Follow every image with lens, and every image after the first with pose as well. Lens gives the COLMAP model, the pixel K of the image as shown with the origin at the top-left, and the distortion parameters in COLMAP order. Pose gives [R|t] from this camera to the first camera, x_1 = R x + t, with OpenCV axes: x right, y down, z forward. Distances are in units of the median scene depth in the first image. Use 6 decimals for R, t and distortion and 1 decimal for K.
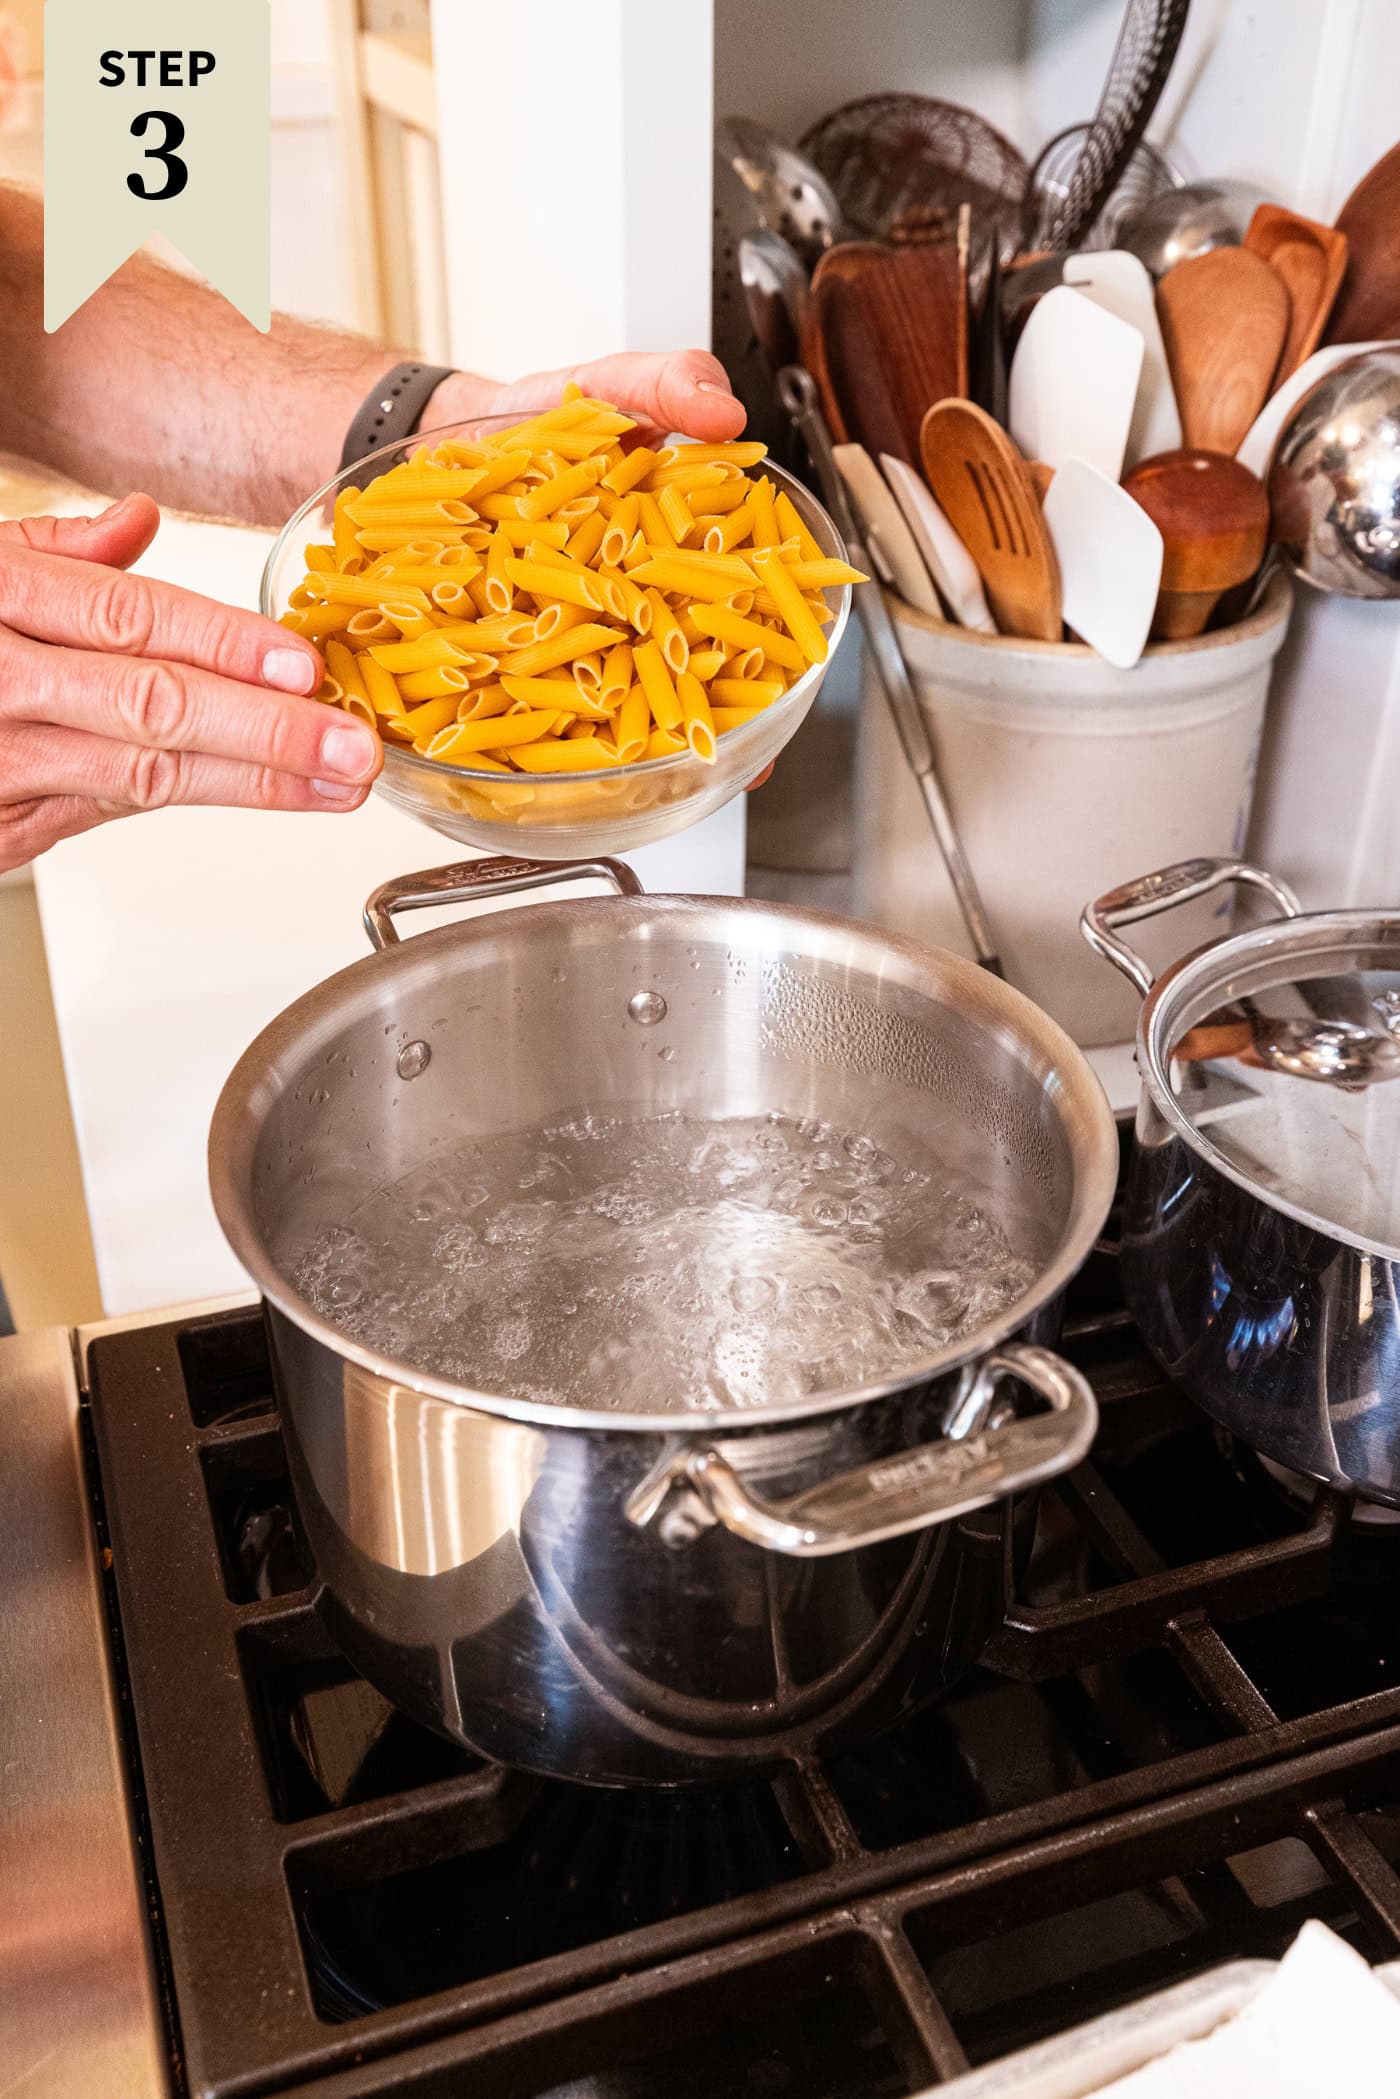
lens RADIAL K [[2089.7, 0, 714.0], [0, 2089.7, 1034.2], [0, 0, 1]] dist [0.006085, 0.006348]
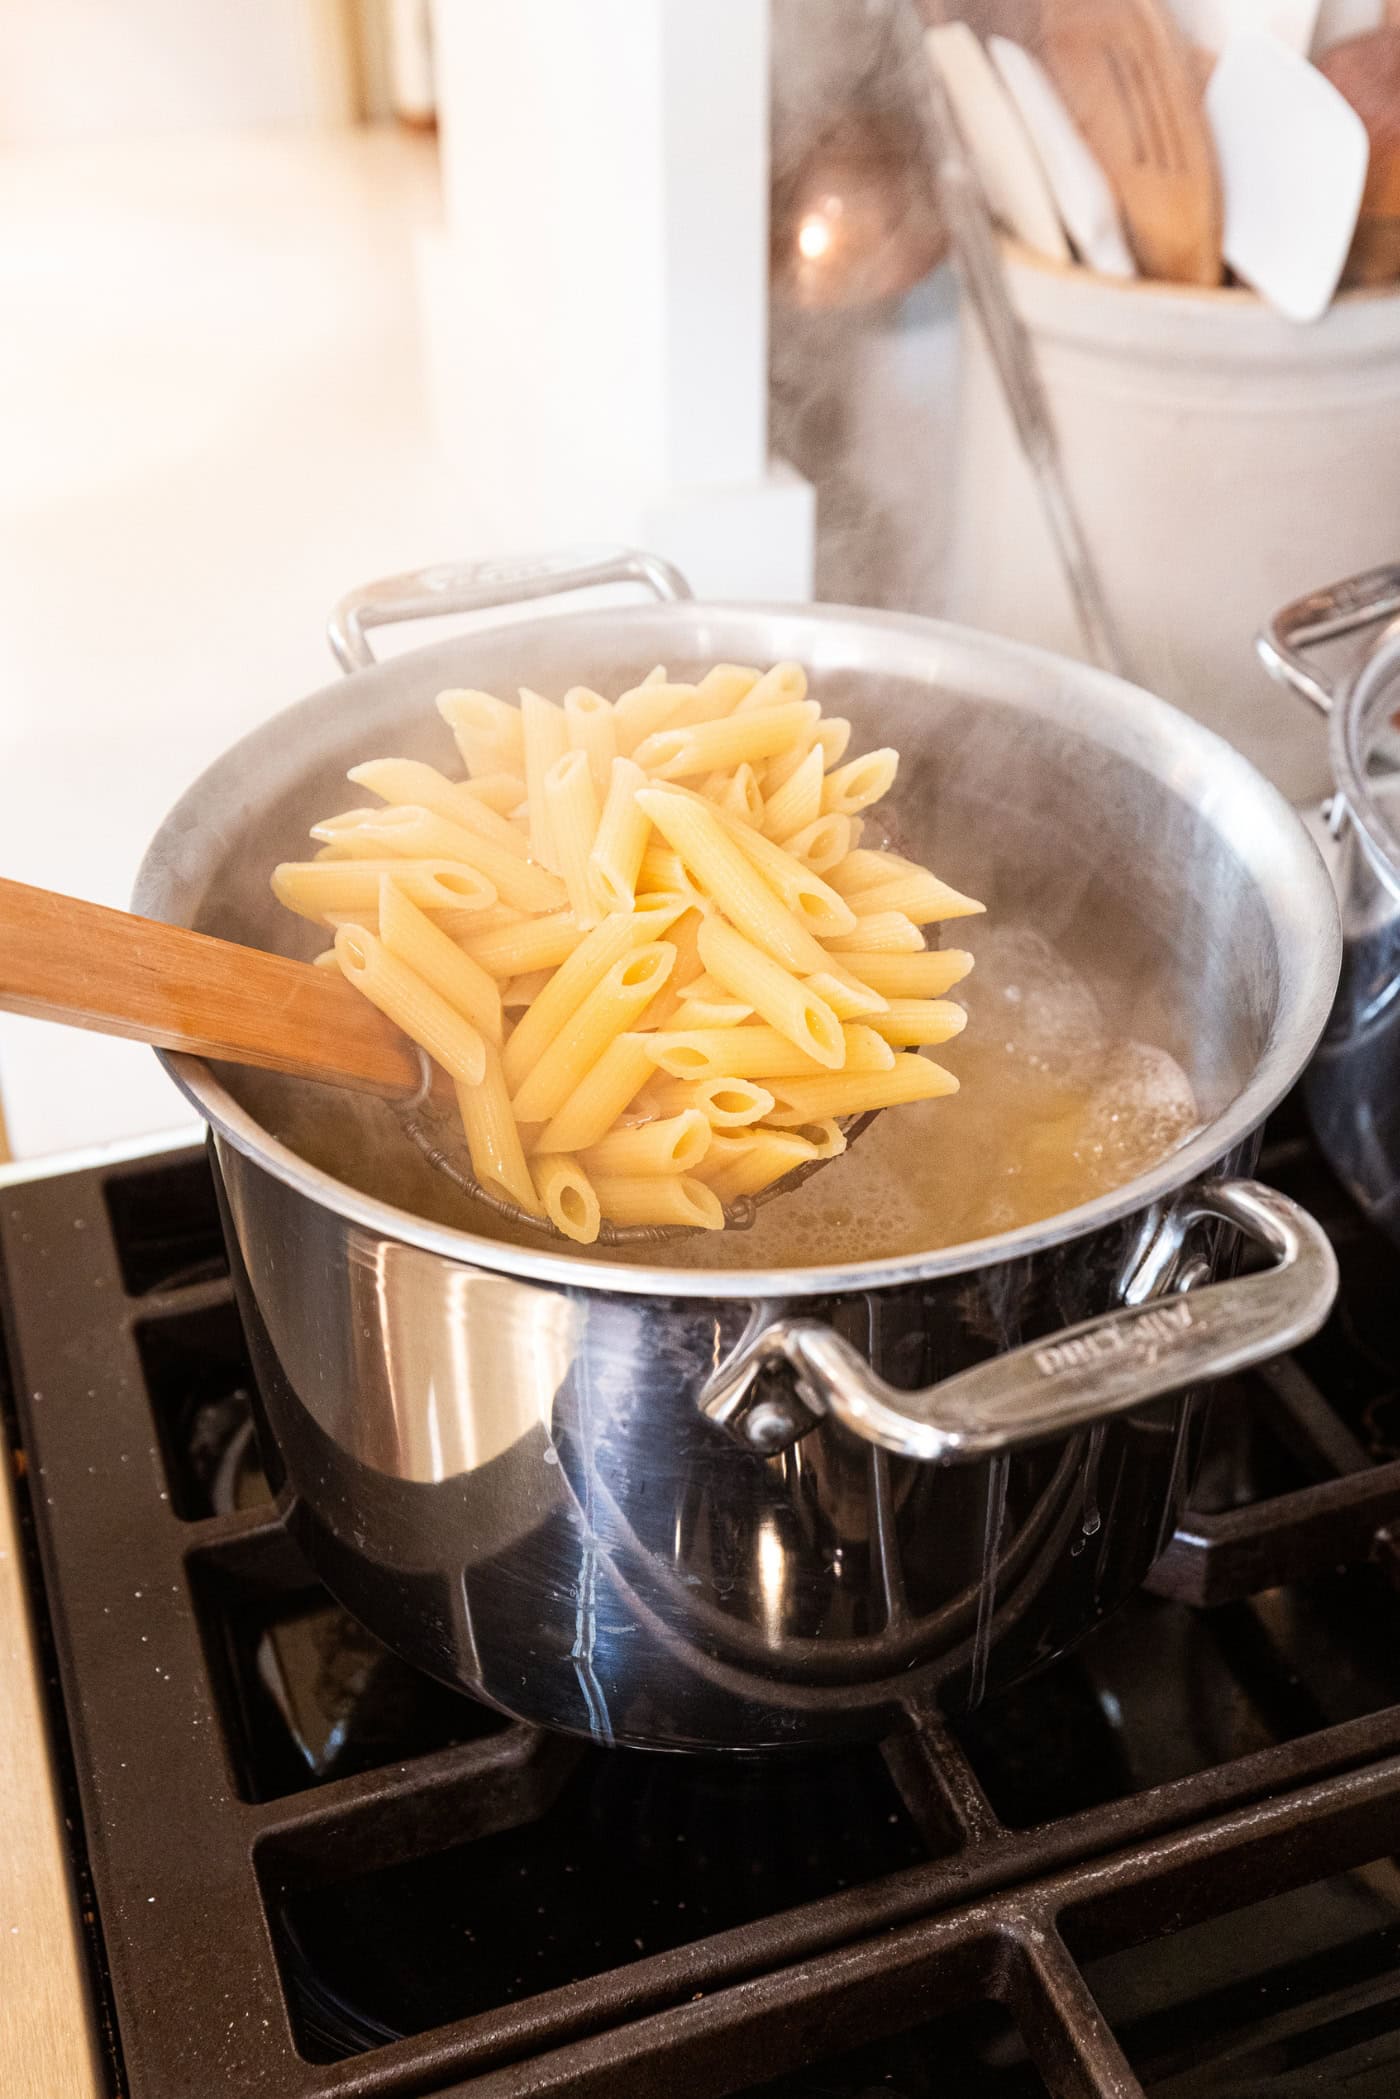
lens RADIAL K [[2089.7, 0, 714.0], [0, 2089.7, 1034.2], [0, 0, 1]] dist [0.006085, 0.006348]
pose [[0.999861, -0.008856, 0.014113, -0.043769], [0.007880, 0.997670, 0.067762, 0.042909], [-0.014681, -0.067641, 0.997602, 0.247376]]
